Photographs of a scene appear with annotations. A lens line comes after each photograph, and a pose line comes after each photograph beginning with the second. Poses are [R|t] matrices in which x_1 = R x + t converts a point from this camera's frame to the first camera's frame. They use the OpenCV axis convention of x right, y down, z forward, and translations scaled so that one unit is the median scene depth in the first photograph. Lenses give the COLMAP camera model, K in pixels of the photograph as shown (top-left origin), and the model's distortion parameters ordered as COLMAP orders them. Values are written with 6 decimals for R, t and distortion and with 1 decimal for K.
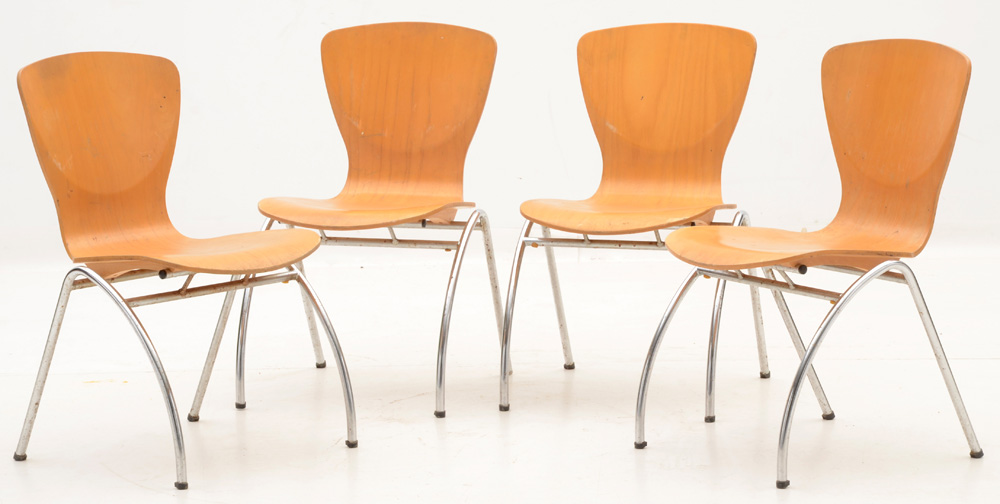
lens RADIAL K [[3145.0, 0, 497.7], [0, 3145.0, 232.9], [0, 0, 1]] dist [0.831721, 1.611043]
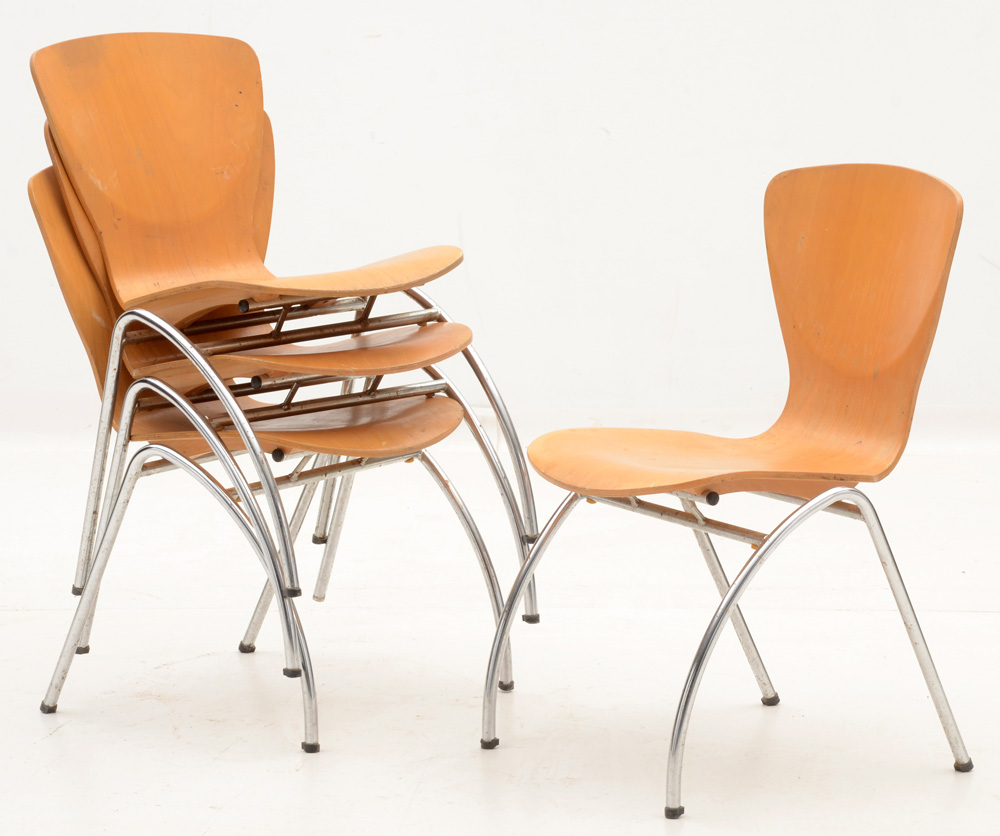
lens RADIAL K [[3881.0, 0, 553.2], [0, 3881.0, 416.4], [0, 0, 1]] dist [0.783735, 0.544889]
pose [[0.999780, 0.018506, -0.009838, 0.068151], [-0.018361, 0.999724, 0.014632, -0.017564], [0.010106, -0.014449, 0.999845, 0.153473]]
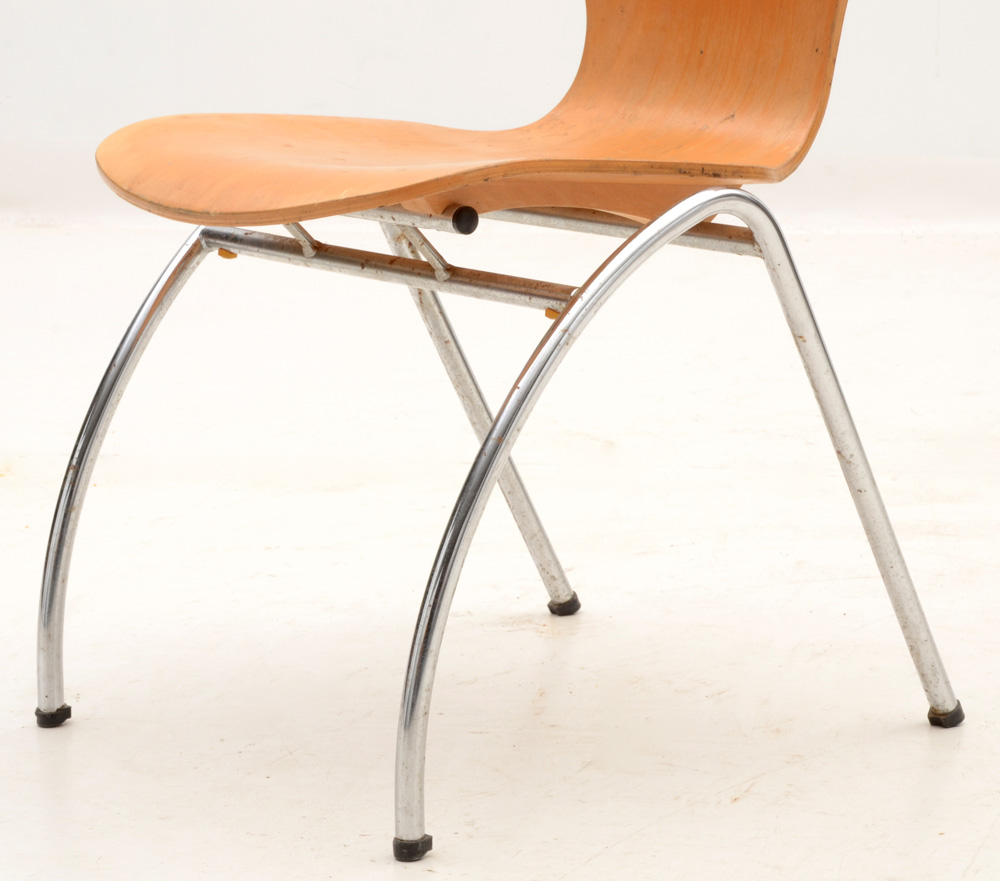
lens RADIAL K [[3639.4, 0, 475.8], [0, 3639.4, 487.3], [0, 0, 1]] dist [0.589049, 0.342354]
pose [[0.998164, -0.022994, 0.056028, 0.073031], [0.019390, 0.997759, 0.064038, 0.014816], [-0.057375, -0.062834, 0.996373, 0.592111]]
